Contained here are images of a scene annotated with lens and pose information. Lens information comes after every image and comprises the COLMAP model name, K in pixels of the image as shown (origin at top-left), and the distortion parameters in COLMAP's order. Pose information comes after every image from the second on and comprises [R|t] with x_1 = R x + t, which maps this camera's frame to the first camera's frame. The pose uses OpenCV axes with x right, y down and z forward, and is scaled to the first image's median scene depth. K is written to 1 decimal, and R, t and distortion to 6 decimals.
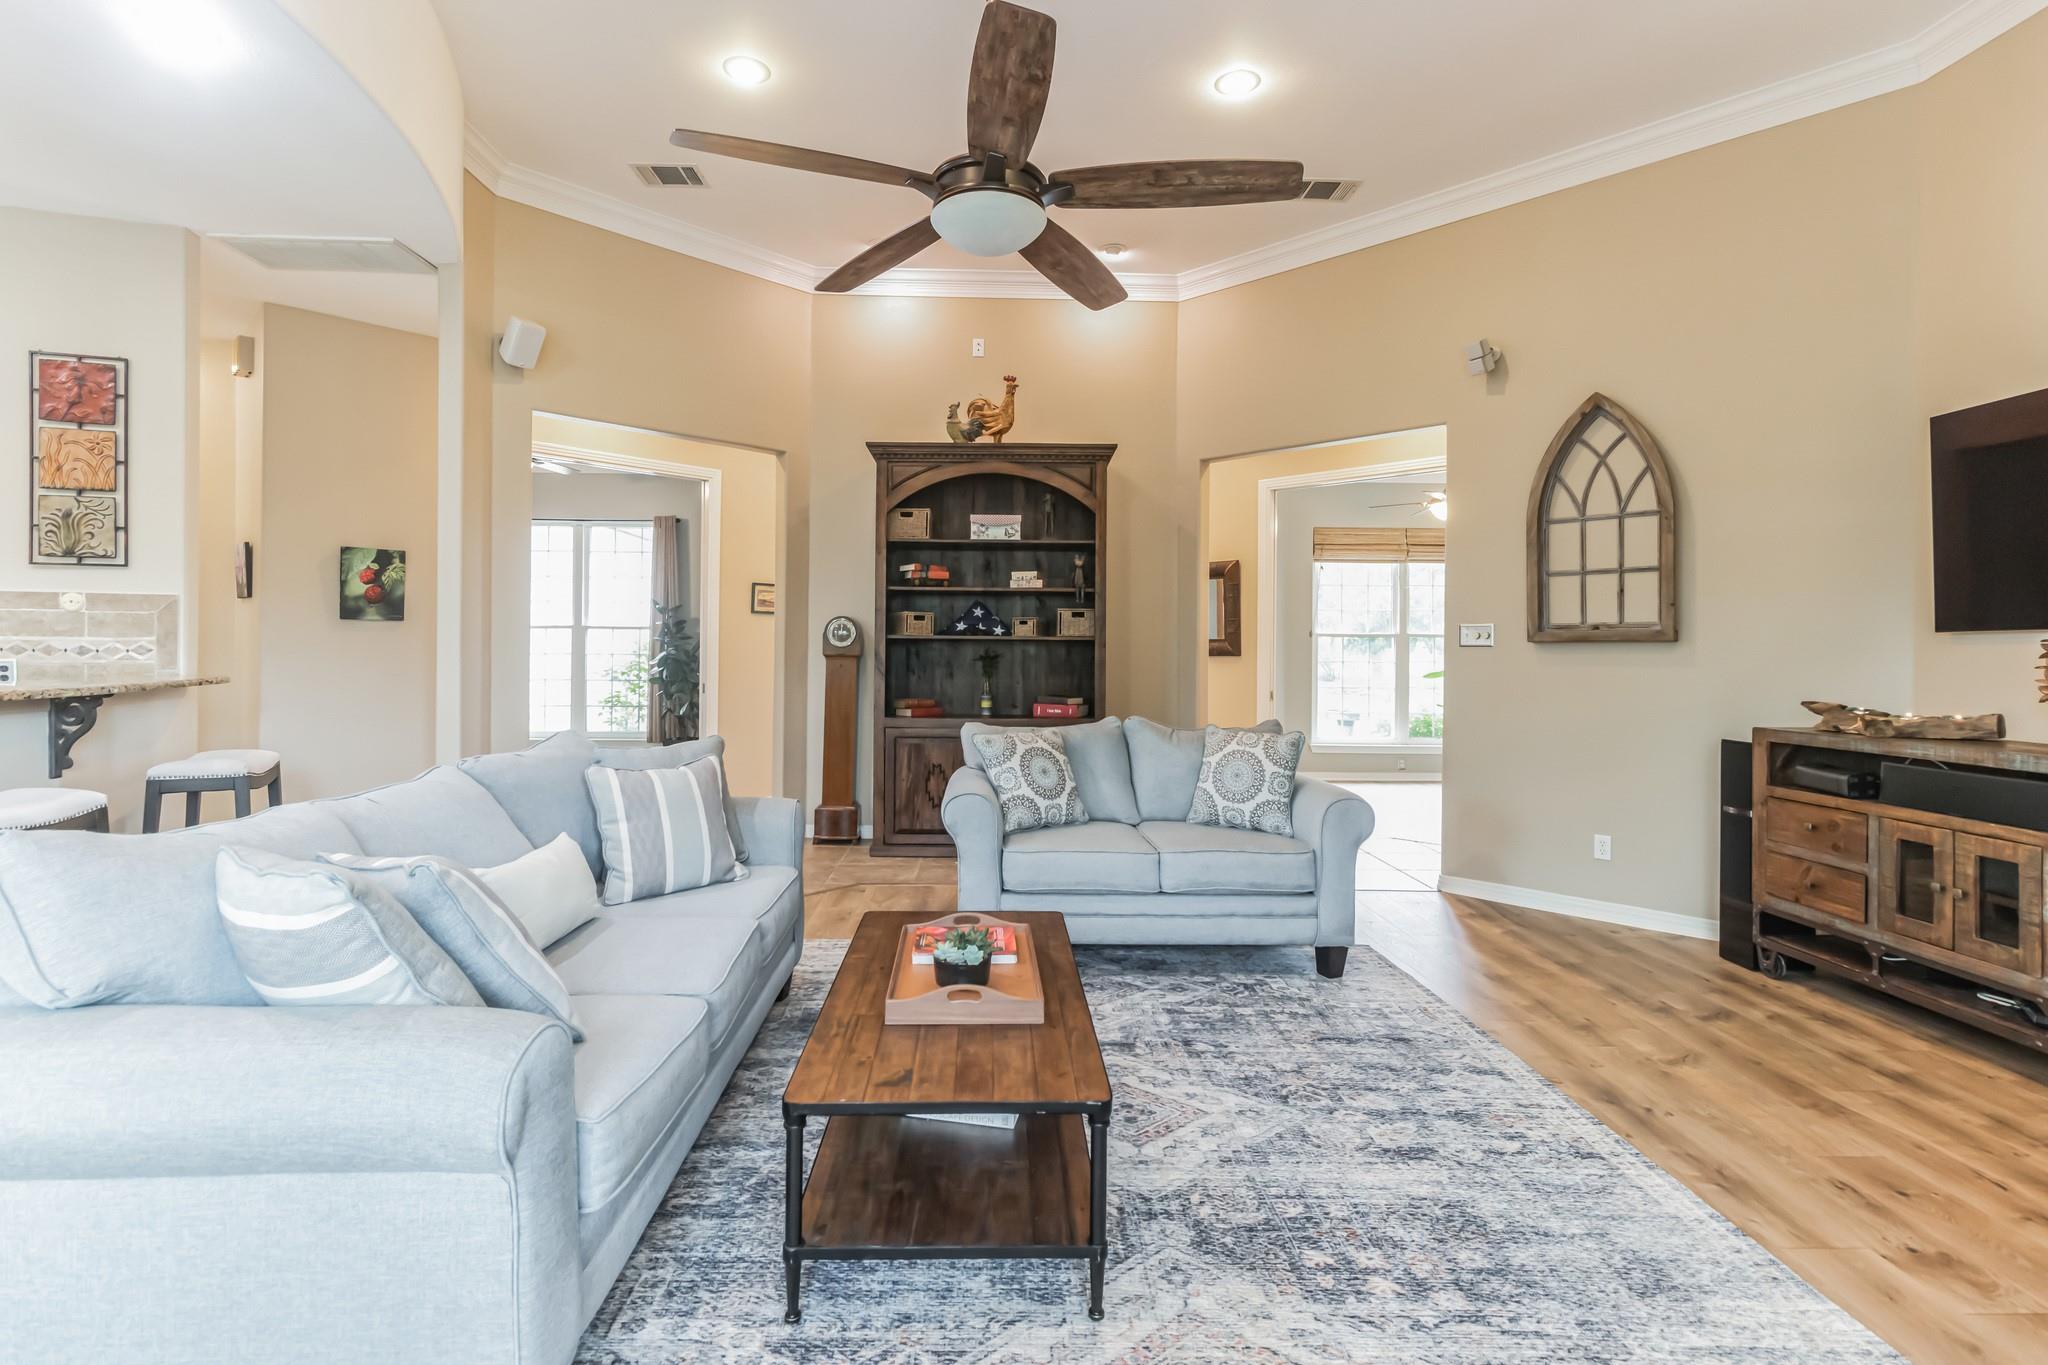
lens RADIAL K [[948.4, 0, 1012.5], [0, 948.4, 642.7], [0, 0, 1]] dist [-0.000610, -0.000750]
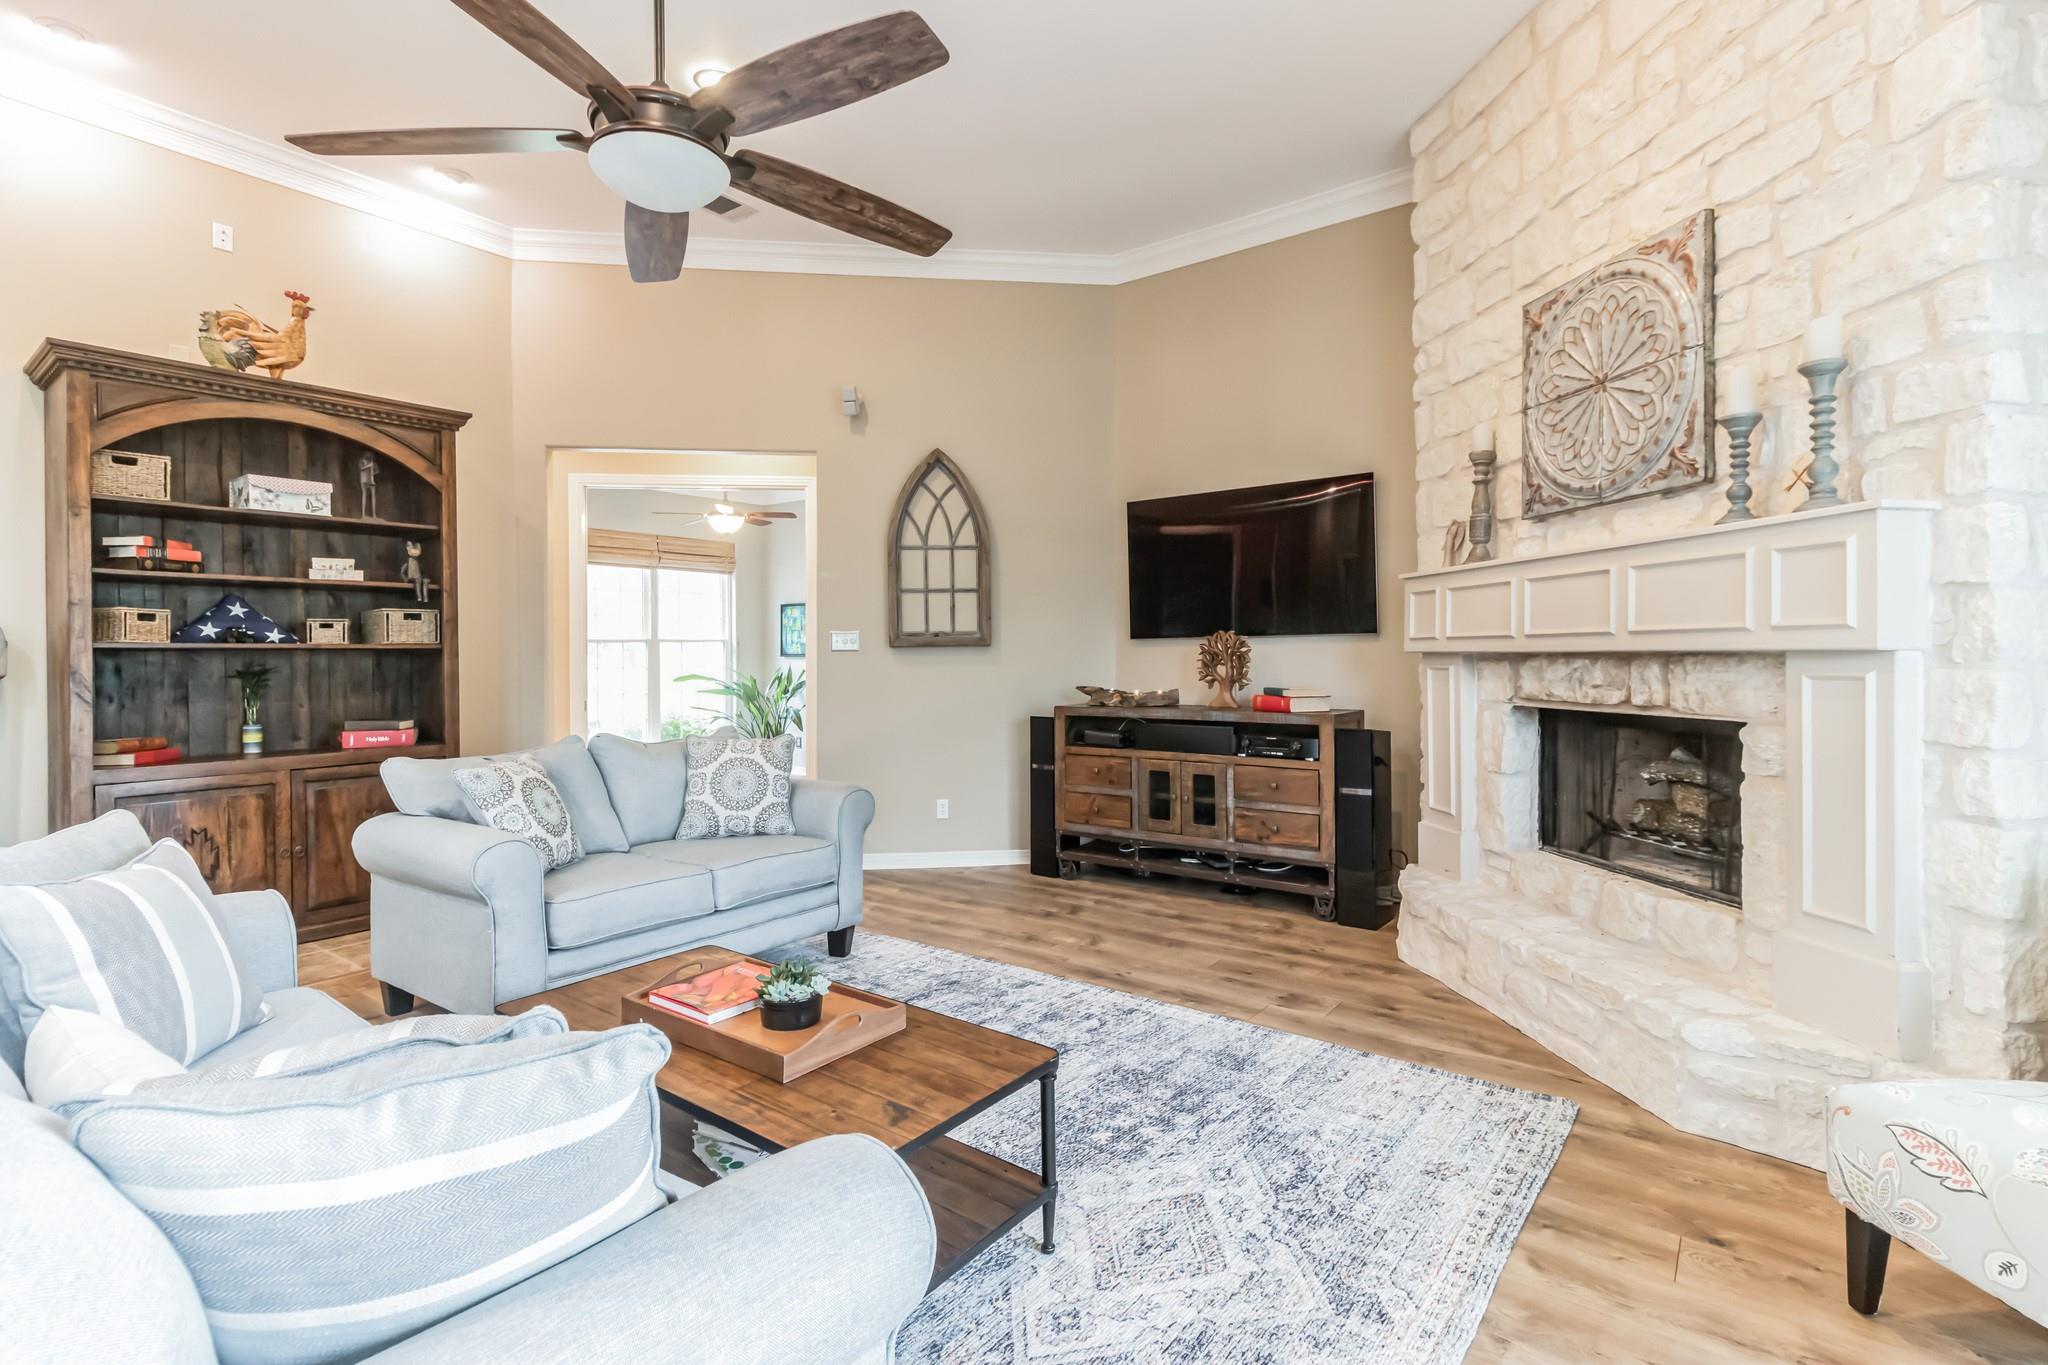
lens RADIAL K [[948.4, 0, 1041.3], [0, 948.4, 644.4], [0, 0, 1]] dist [-0.000610, -0.000750]
pose [[0.625890, -0.004705, 0.779897, -0.284961], [0.006441, 0.999979, 0.000863, -0.003942], [-0.779885, 0.004483, 0.625907, 0.106954]]
